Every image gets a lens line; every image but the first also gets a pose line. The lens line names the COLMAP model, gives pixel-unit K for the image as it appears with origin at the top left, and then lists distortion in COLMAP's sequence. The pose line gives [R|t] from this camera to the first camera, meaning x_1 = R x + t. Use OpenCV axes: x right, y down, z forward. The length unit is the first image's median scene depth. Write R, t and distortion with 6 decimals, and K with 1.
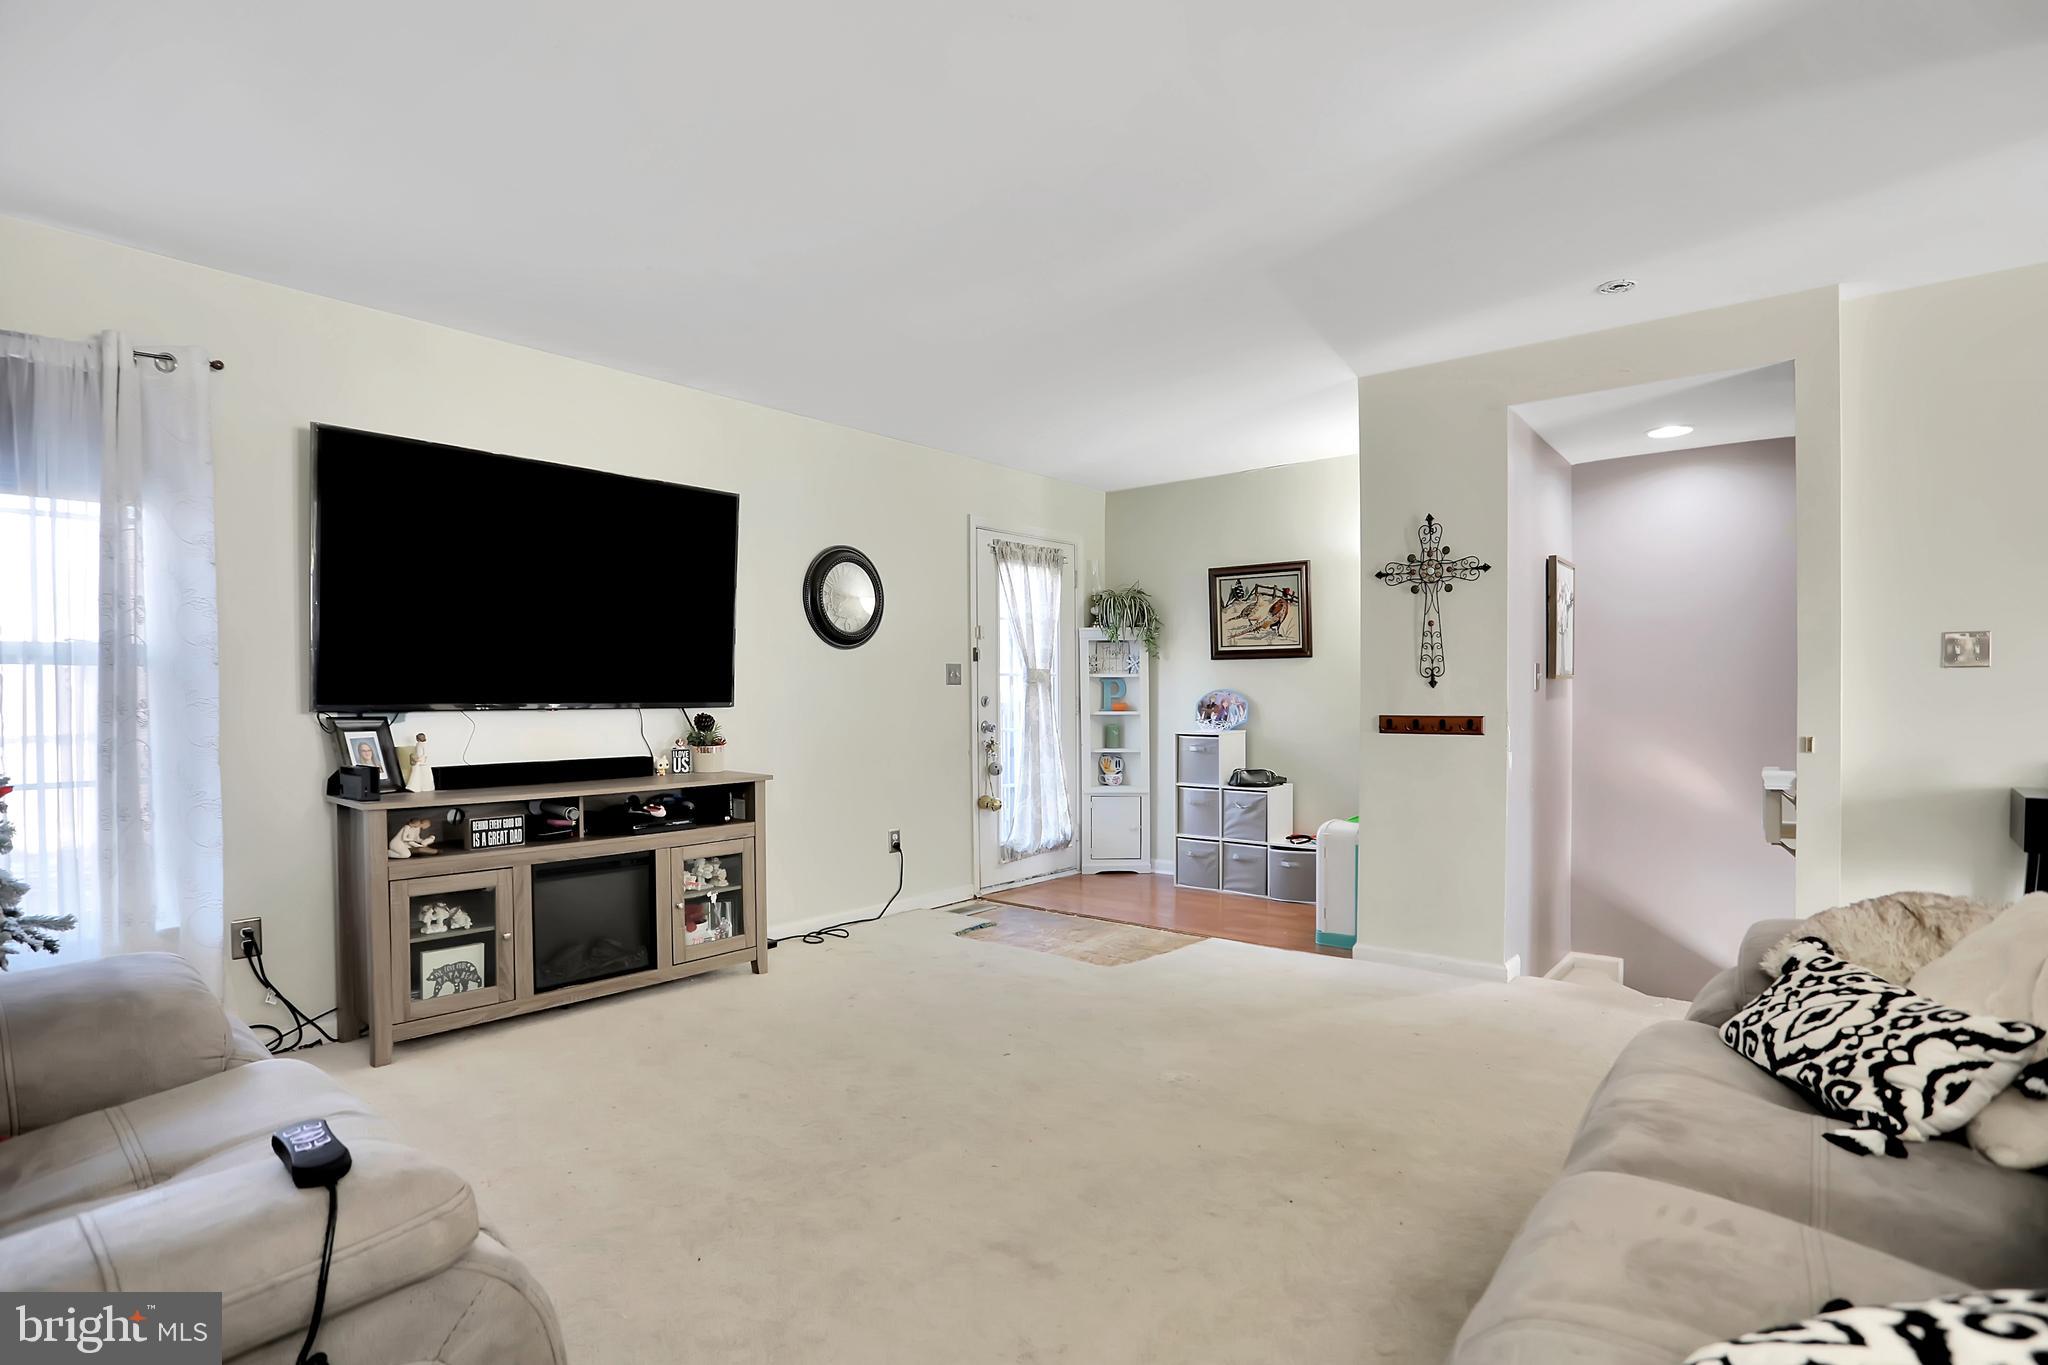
lens RADIAL K [[1017.5, 0, 1030.8], [0, 1017.5, 699.2], [0, 0, 1]] dist [-0.078475, 0.032539]
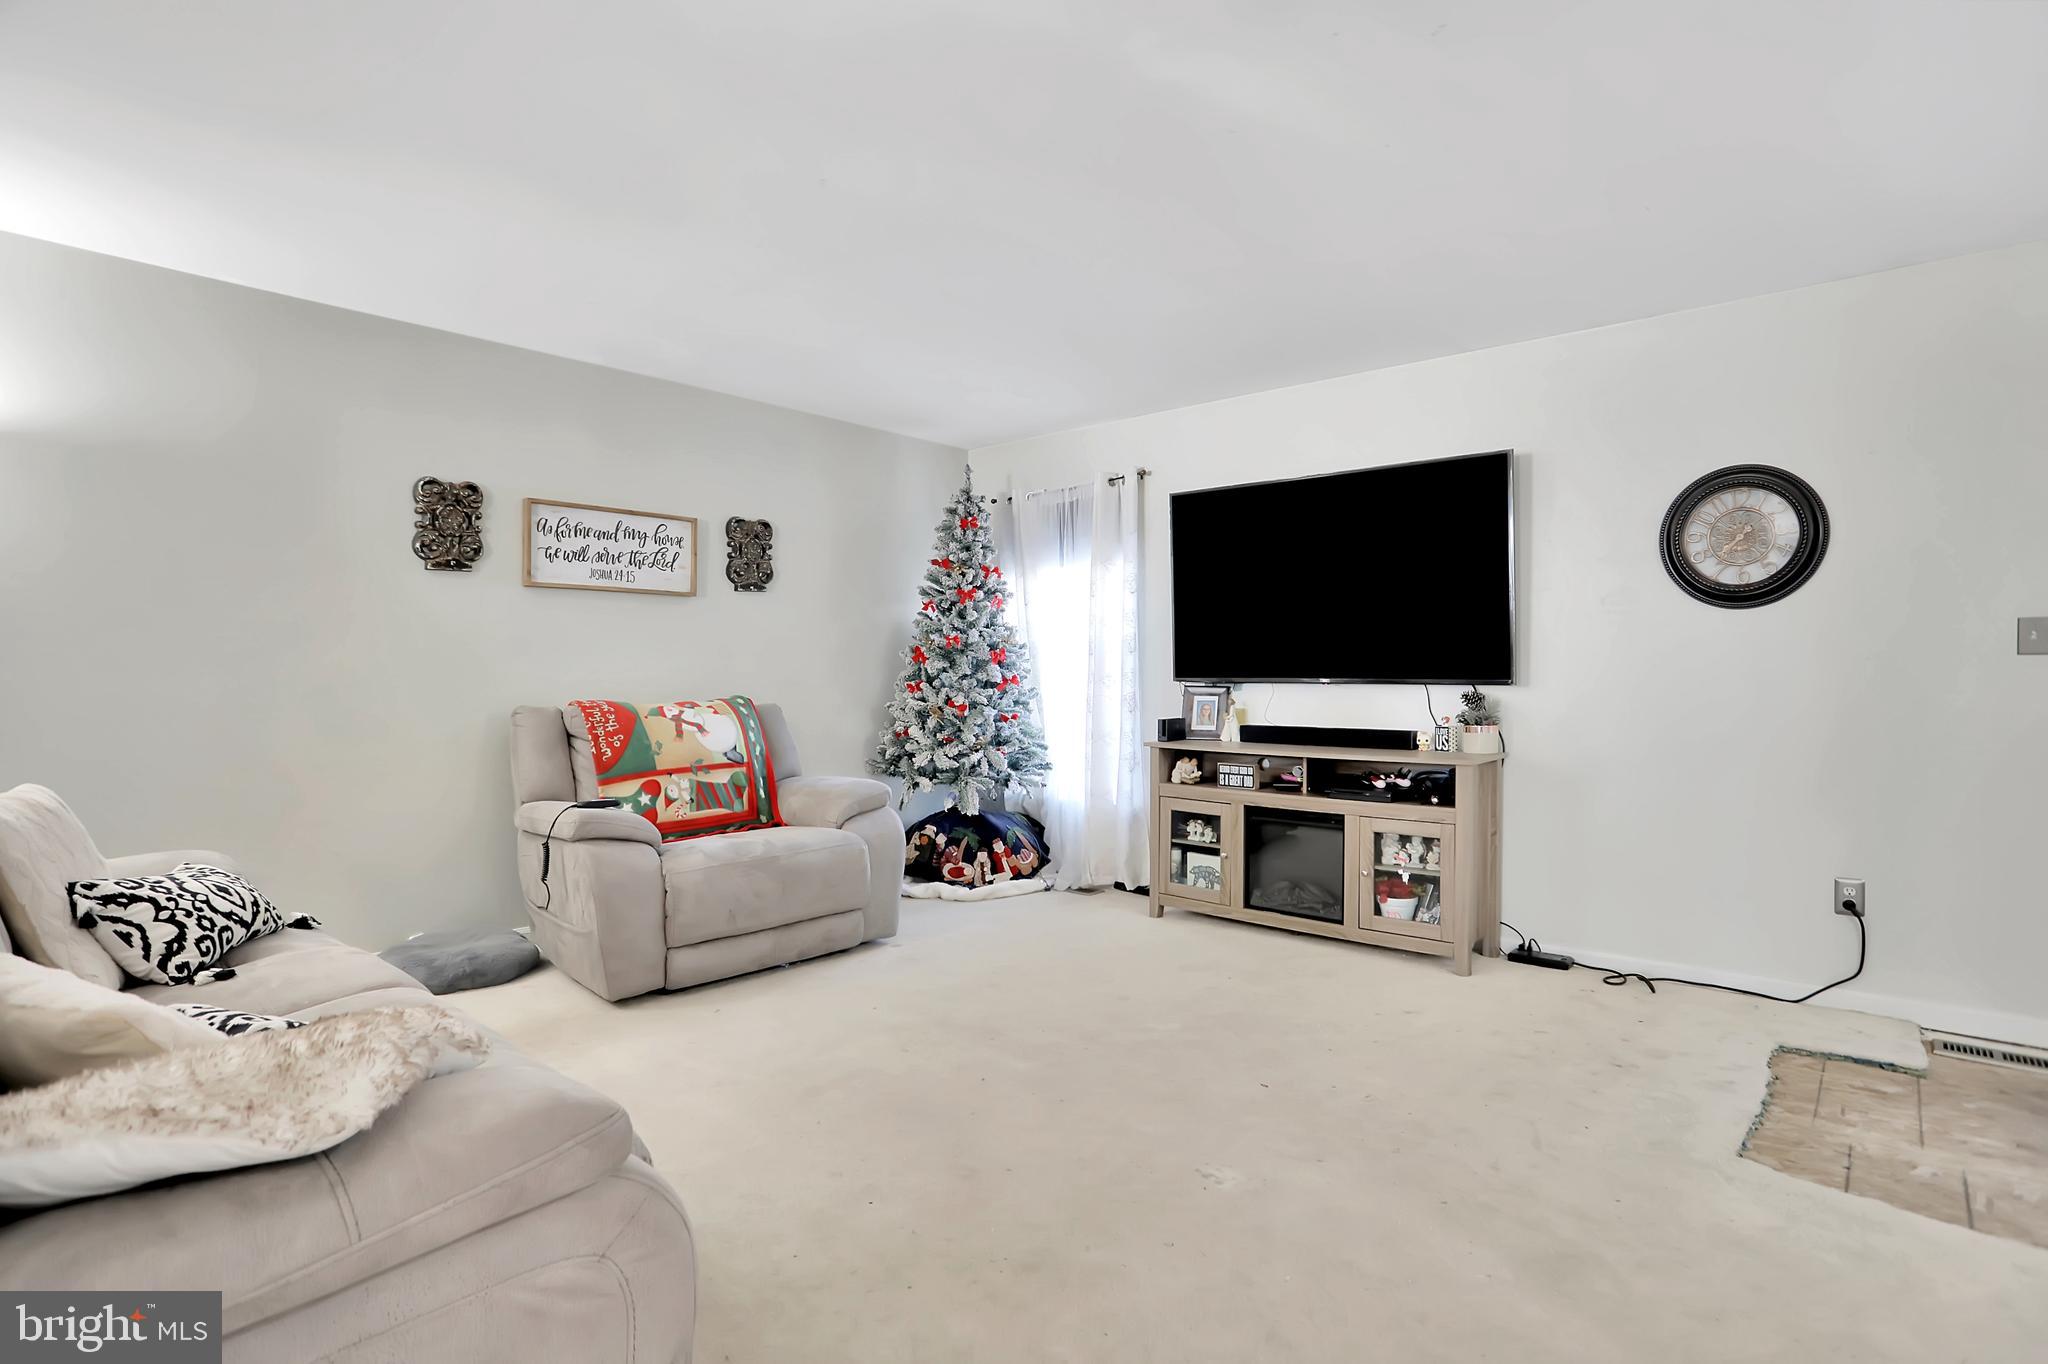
lens RADIAL K [[1017.5, 0, 1030.8], [0, 1017.5, 698.7], [0, 0, 1]] dist [-0.078475, 0.032539]
pose [[-0.040951, 0.030761, -0.998688, 0.636773], [-0.004636, 0.999509, 0.030976, -0.005962], [0.999150, 0.005898, -0.040788, 0.629658]]
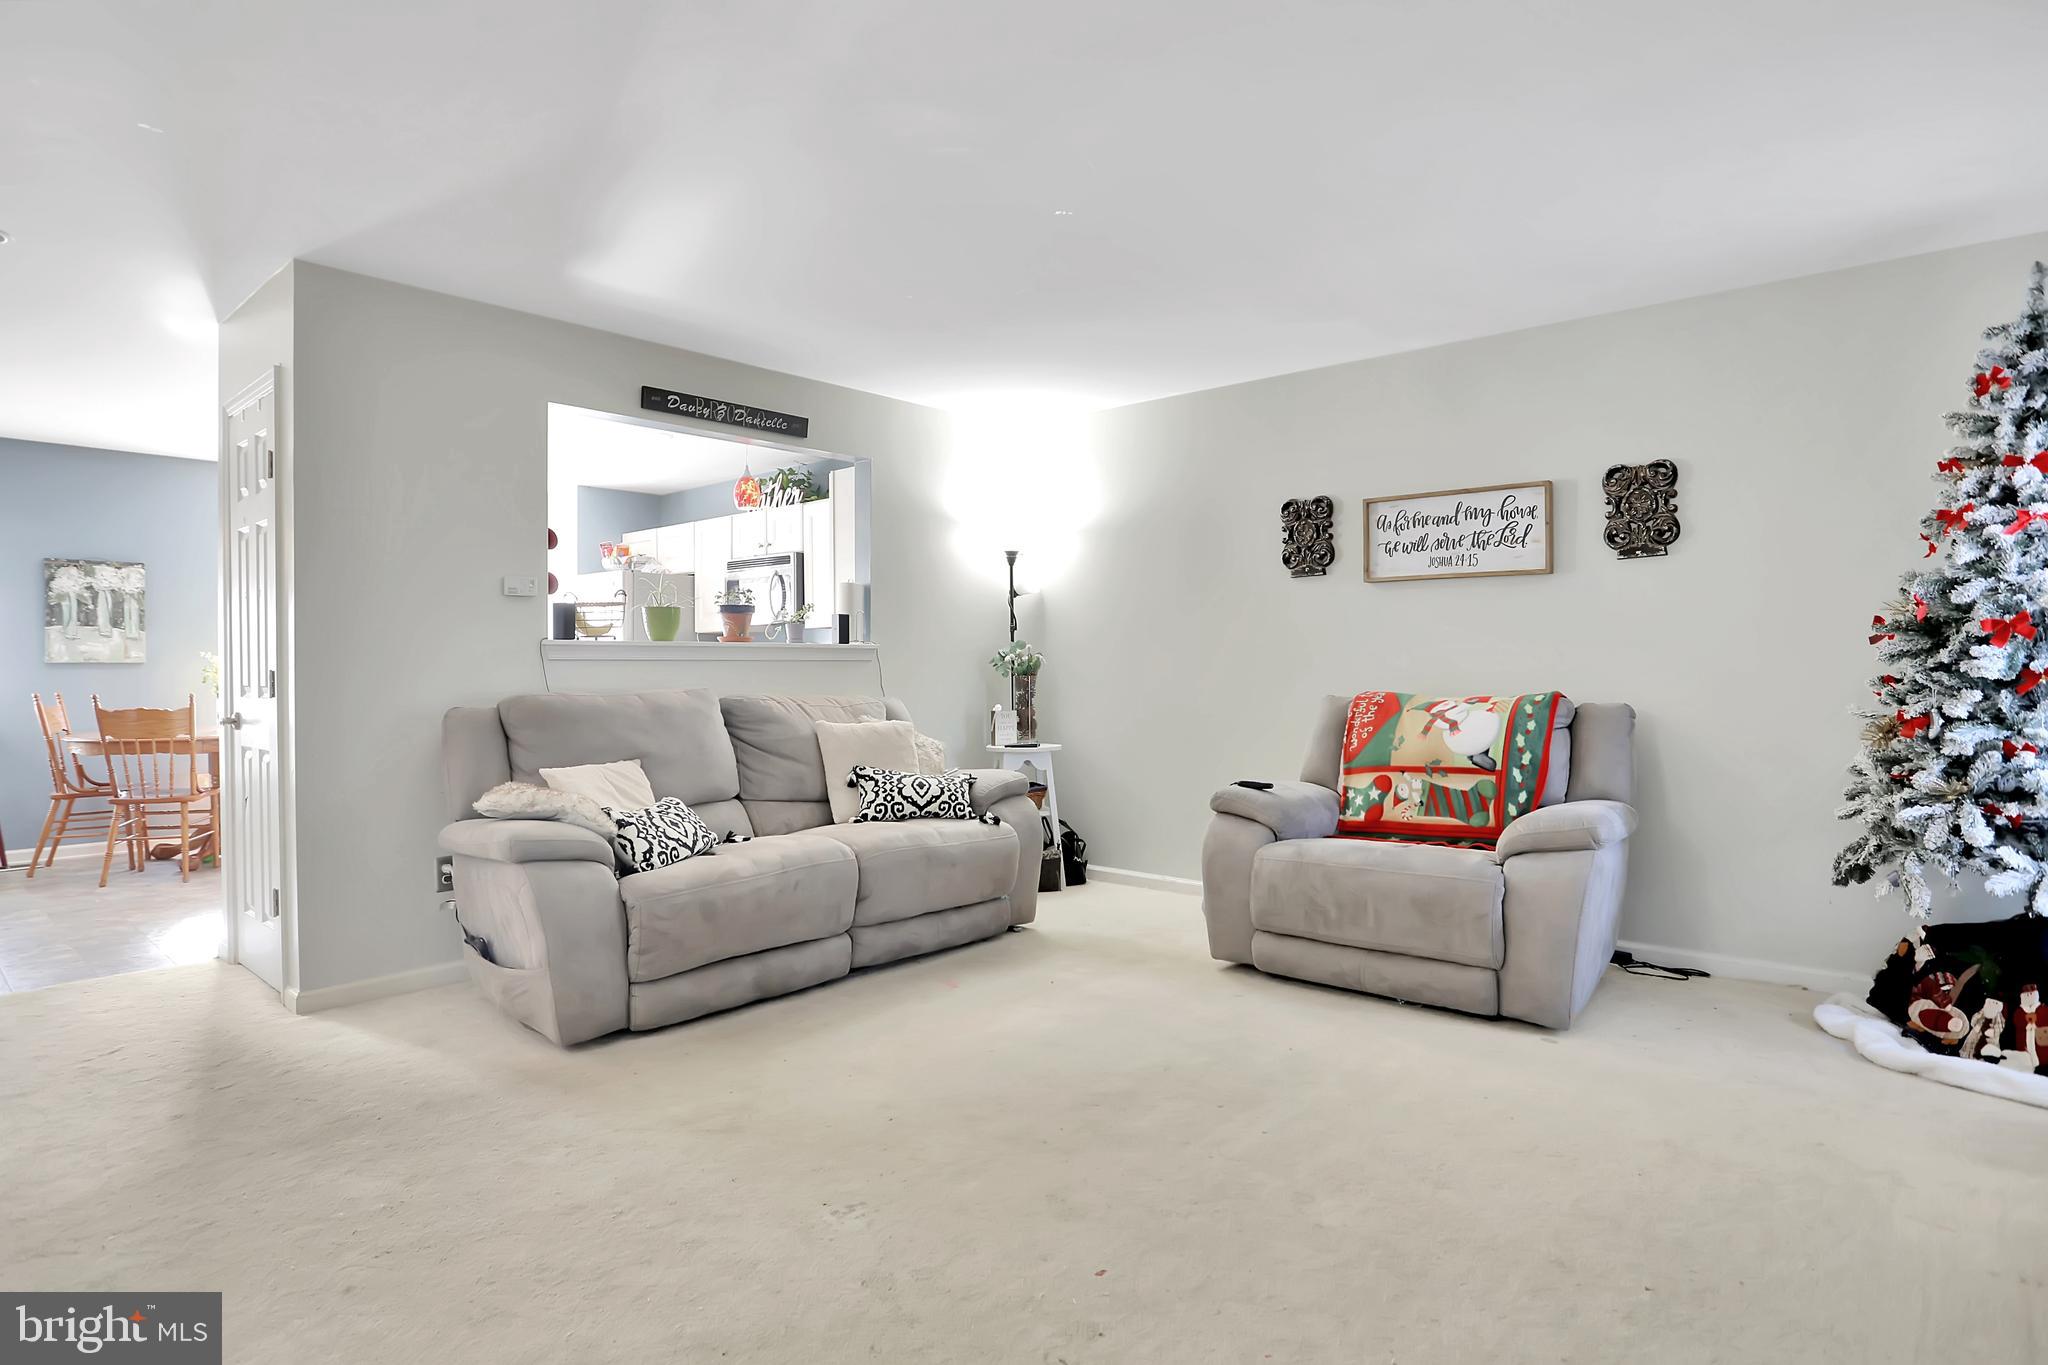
lens RADIAL K [[1123.8, 0, 1024.0], [0, 1123.8, 682.5], [0, 0, 1]] dist [-0.001424, 0.000199]
pose [[-0.999633, 0.007424, 0.026058, 0.001202], [0.007798, 0.999867, 0.014292, 0.000148], [-0.025949, 0.014490, -0.999558, 1.267401]]
